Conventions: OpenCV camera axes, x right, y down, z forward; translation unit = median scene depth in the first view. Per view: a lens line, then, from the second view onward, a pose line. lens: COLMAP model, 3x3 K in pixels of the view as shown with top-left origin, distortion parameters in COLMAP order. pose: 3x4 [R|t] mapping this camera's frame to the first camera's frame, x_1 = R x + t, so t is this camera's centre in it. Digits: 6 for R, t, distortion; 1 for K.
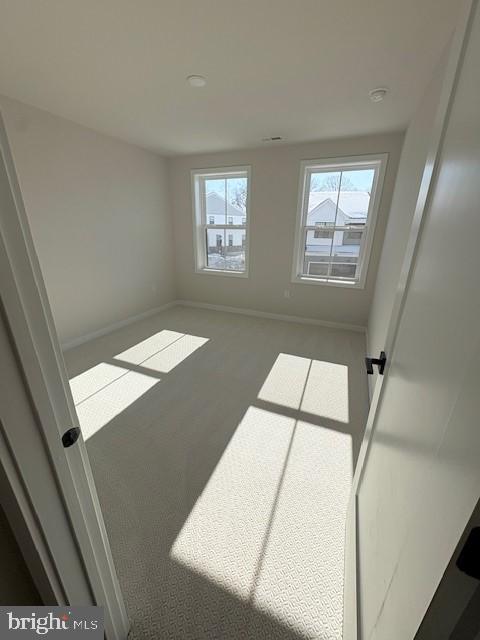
lens RADIAL K [[254.6, 0, 240.0], [0, 254.6, 320.0], [0, 0, 1]] dist [0.000178, -0.000150]
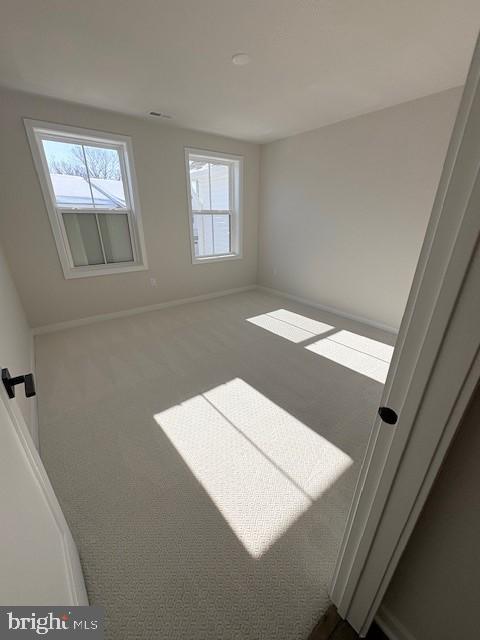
lens RADIAL K [[254.6, 0, 240.0], [0, 254.6, 320.0], [0, 0, 1]] dist [0.000178, -0.000150]
pose [[0.503931, -0.340285, 0.793889, -0.968403], [0.284673, 0.933204, 0.219299, -0.161670], [-0.815484, 0.115486, 0.567140, 0.396406]]
